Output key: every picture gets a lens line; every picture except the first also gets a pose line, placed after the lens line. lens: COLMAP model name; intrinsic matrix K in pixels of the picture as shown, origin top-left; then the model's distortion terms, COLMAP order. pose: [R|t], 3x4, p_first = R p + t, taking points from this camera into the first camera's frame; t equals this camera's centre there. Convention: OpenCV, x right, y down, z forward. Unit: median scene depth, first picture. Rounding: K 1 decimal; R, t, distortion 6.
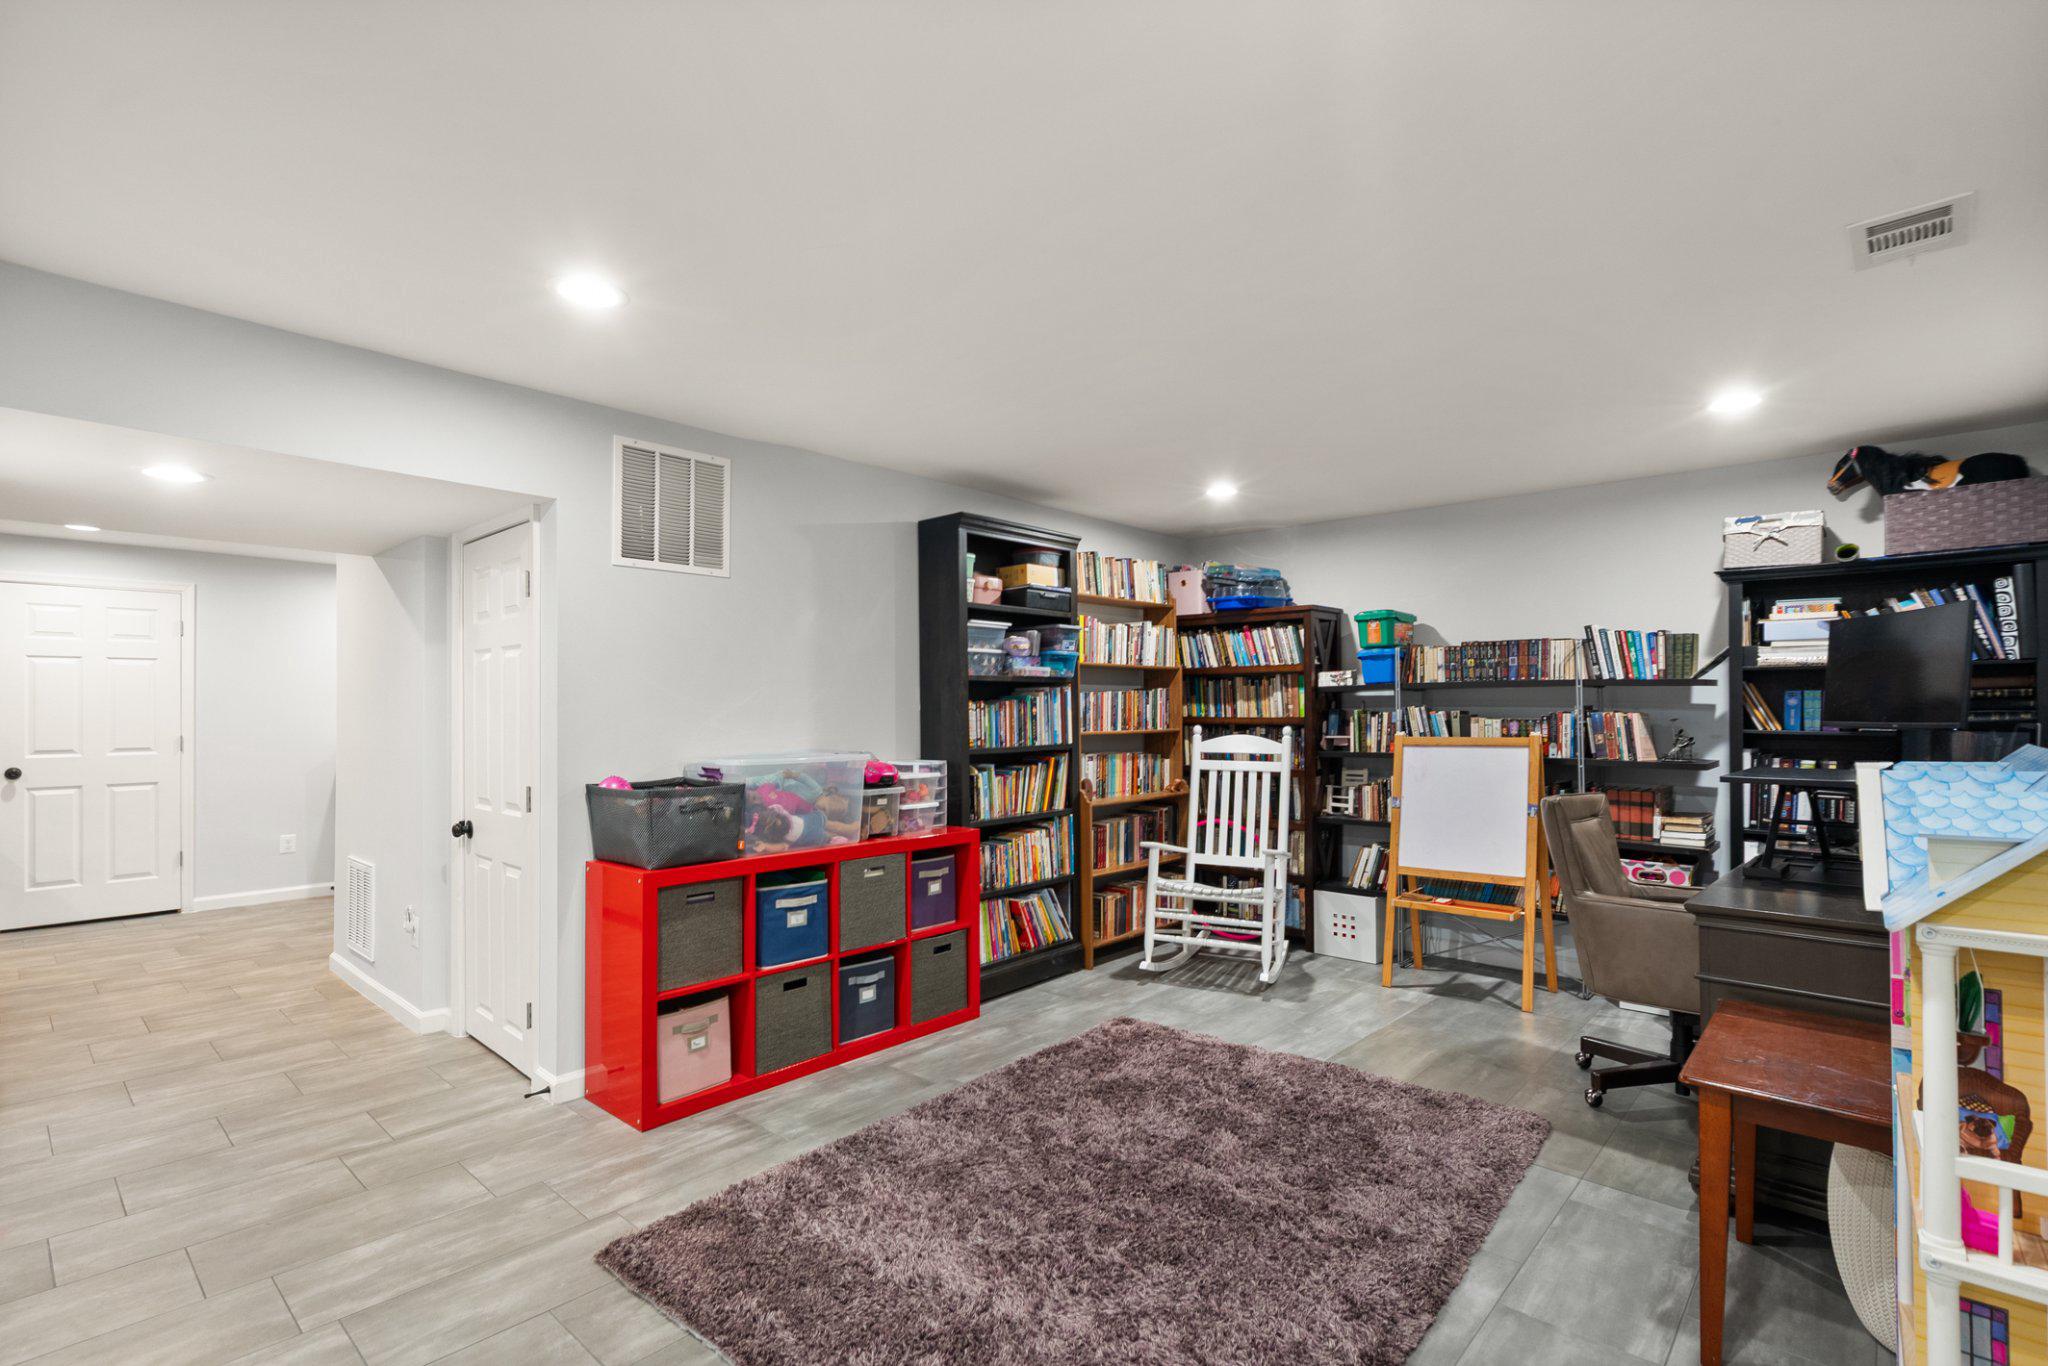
lens RADIAL K [[957.4, 0, 1017.9], [0, 957.4, 698.1], [0, 0, 1]] dist [-0.000202, 0.000948]
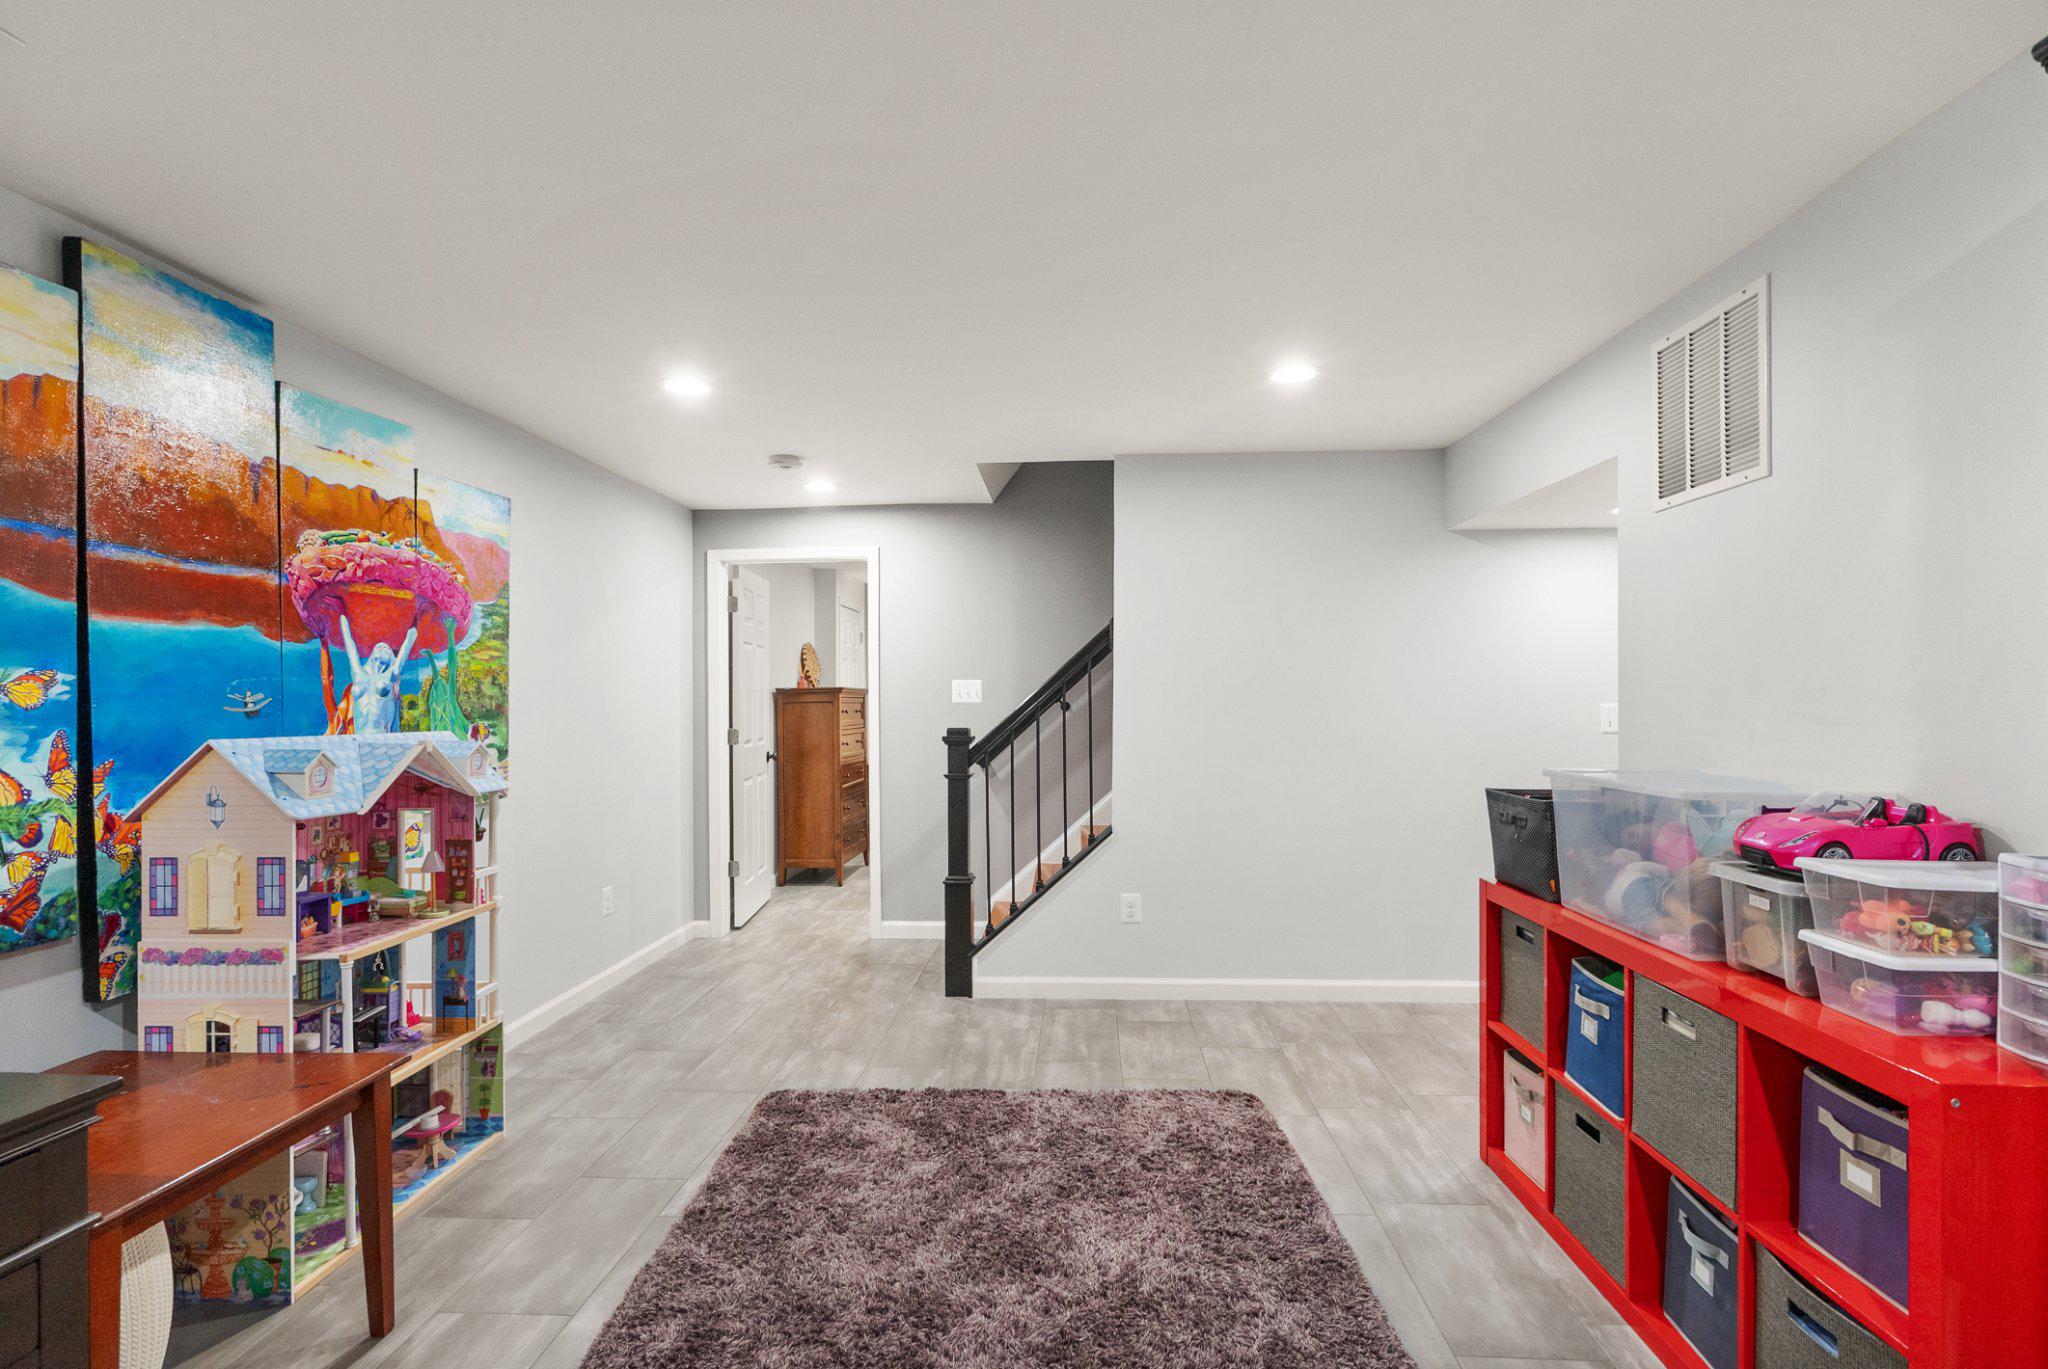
lens RADIAL K [[957.4, 0, 1023.7], [0, 957.4, 691.1], [0, 0, 1]] dist [-0.000202, 0.000948]
pose [[-0.770960, 0.004223, -0.636869, 0.452311], [0.018942, 0.999688, -0.016303, 0.008741], [0.636601, -0.024633, -0.770800, 1.220704]]
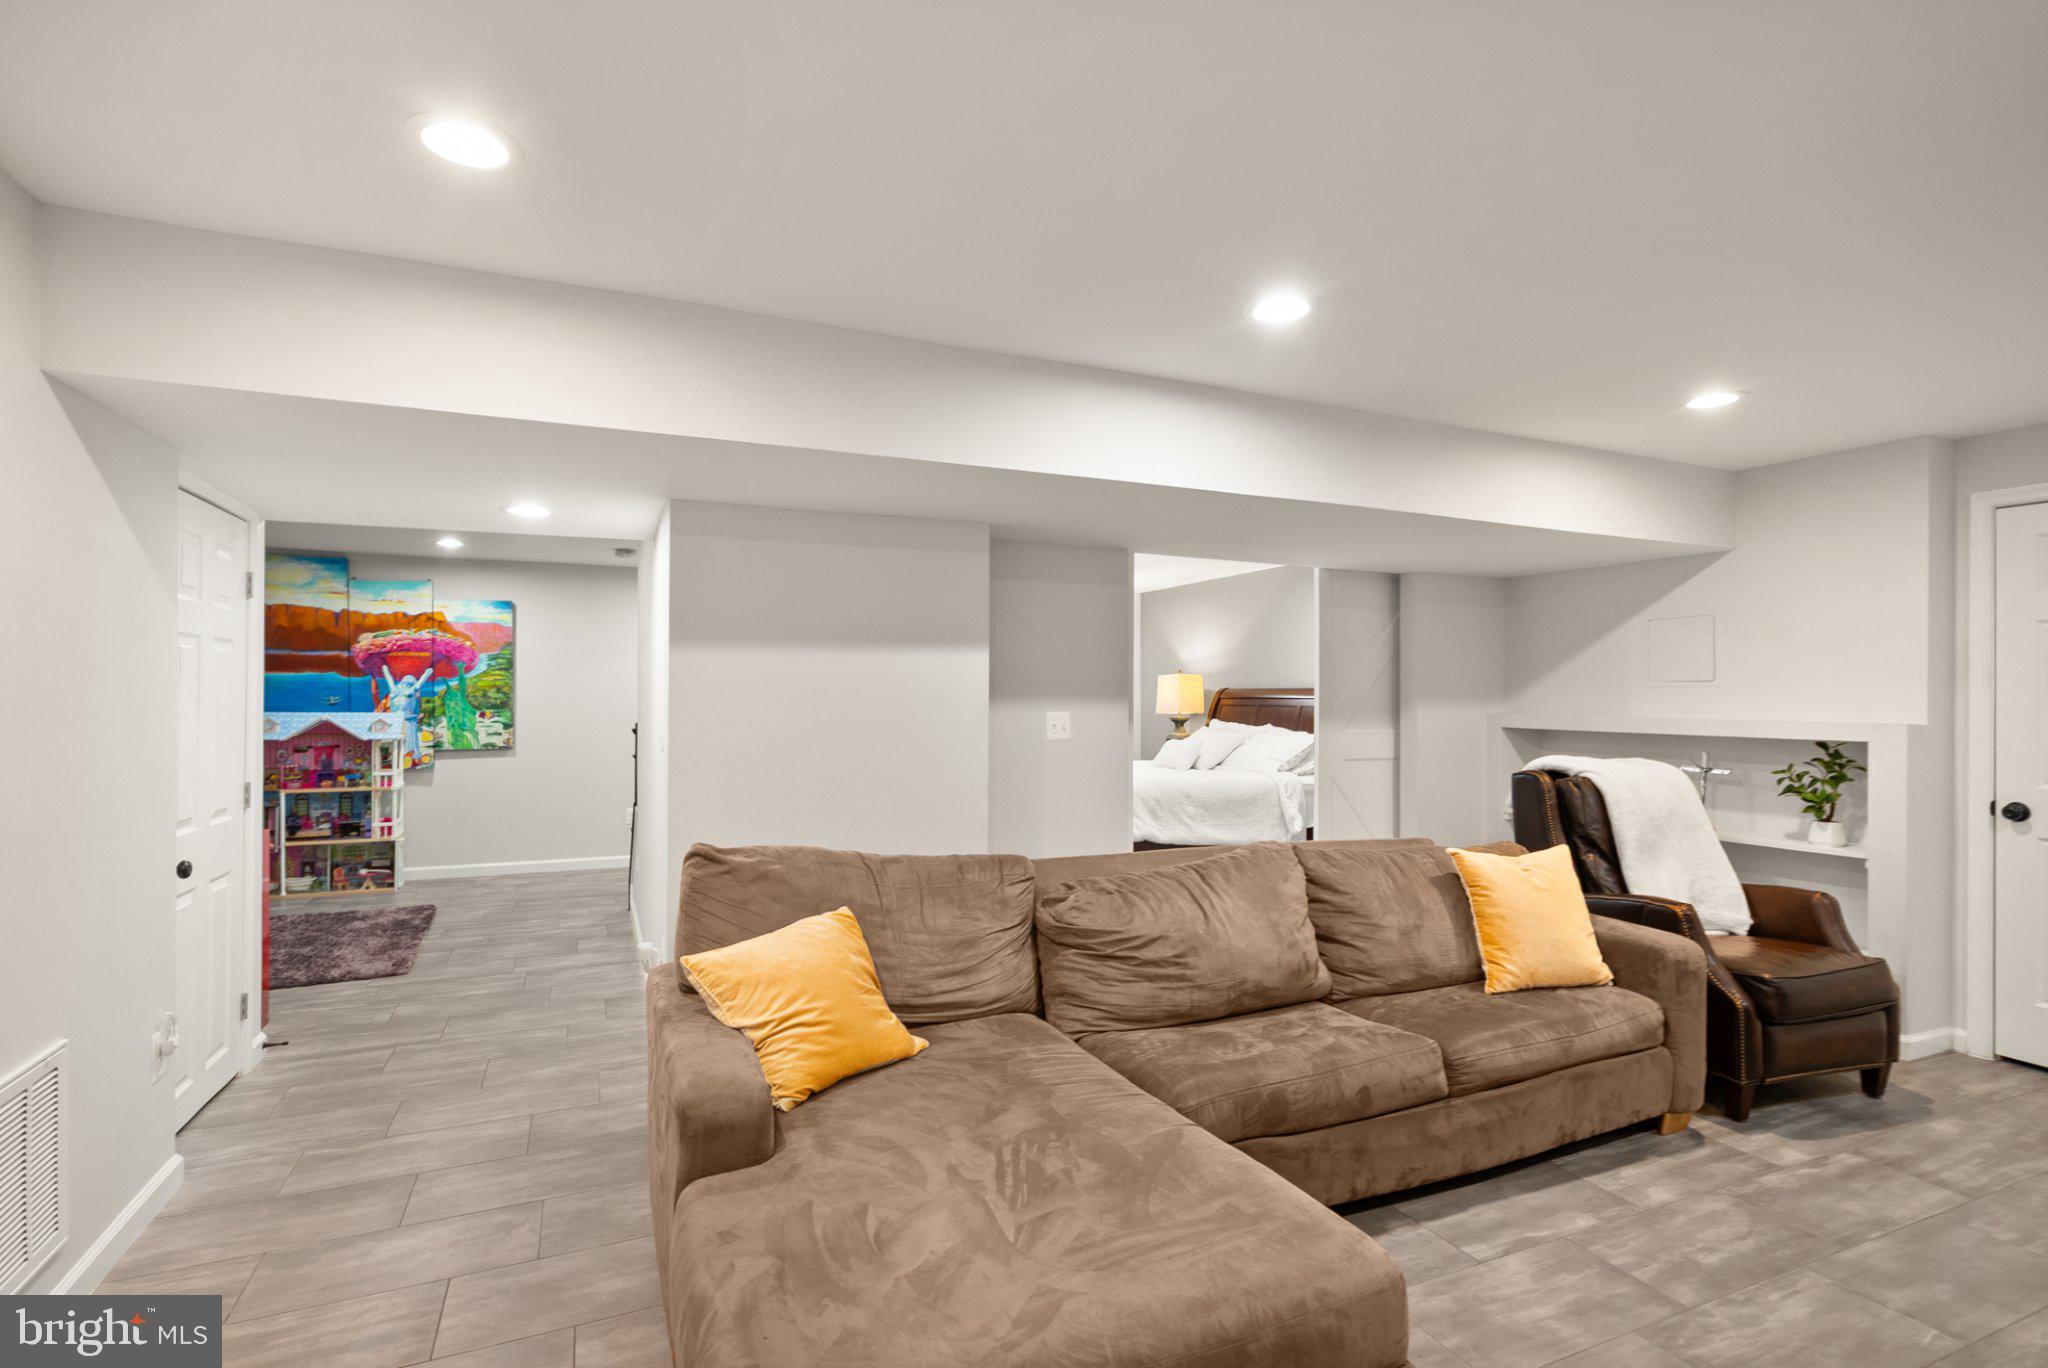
lens RADIAL K [[957.4, 0, 1019.1], [0, 957.4, 697.5], [0, 0, 1]] dist [-0.000202, 0.000948]
pose [[-0.919108, 0.000885, 0.394005, -1.607475], [-0.005376, 0.999876, -0.014785, 0.011248], [-0.393969, -0.015707, -0.918989, 1.555676]]
